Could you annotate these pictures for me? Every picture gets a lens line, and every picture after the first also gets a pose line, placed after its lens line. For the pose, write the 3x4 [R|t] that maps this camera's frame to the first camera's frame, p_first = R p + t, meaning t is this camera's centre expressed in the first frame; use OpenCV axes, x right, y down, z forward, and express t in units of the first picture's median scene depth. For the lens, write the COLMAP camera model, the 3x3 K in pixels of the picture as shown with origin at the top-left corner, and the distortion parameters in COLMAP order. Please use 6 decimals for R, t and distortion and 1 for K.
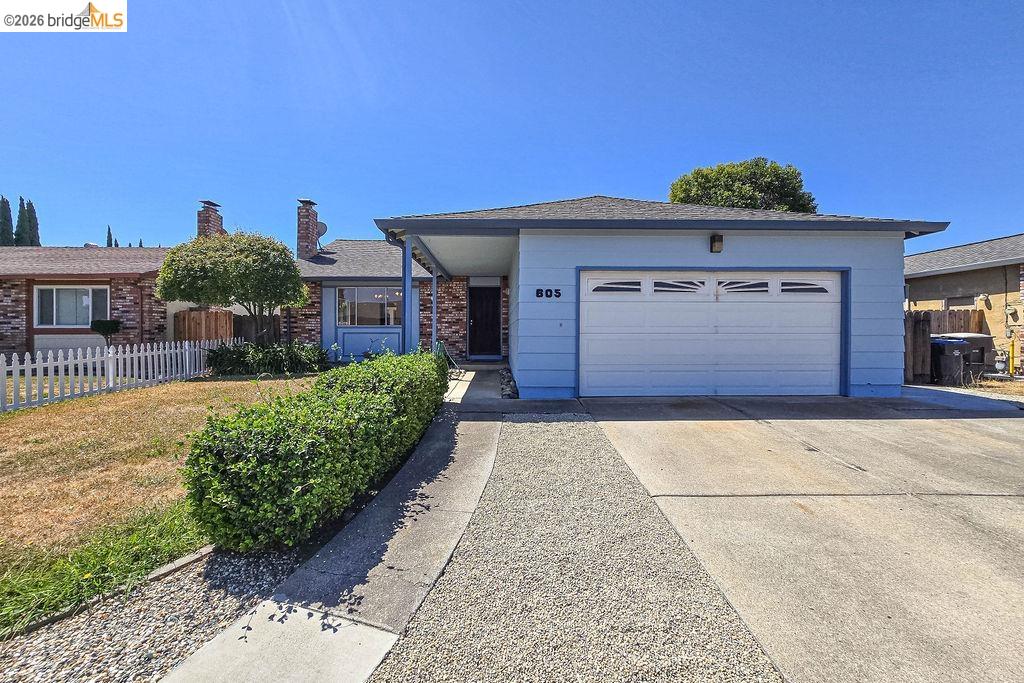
lens RADIAL K [[438.2, 0, 513.5], [0, 438.2, 319.2], [0, 0, 1]] dist [-0.000451, -0.000109]
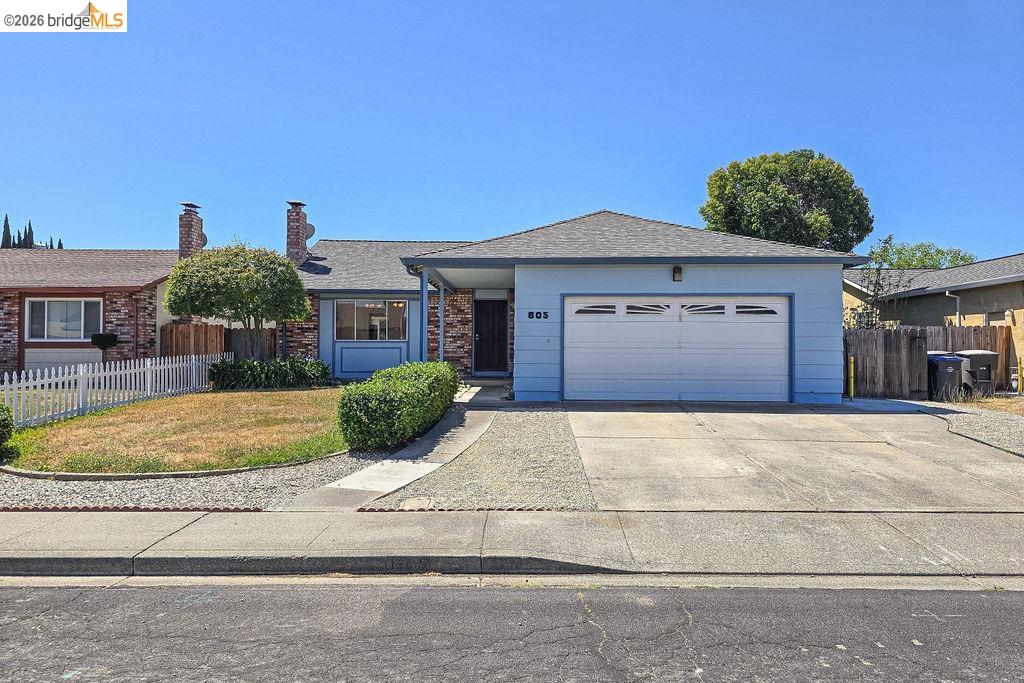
lens RADIAL K [[676.3, 0, 512.0], [0, 676.3, 341.5], [0, 0, 1]] dist [0.152065, 0.000006]
pose [[0.998874, 0.003368, -0.047325, 0.059667], [-0.002522, 0.999836, 0.017933, -0.011826], [0.047378, -0.017793, 0.998719, -0.562141]]
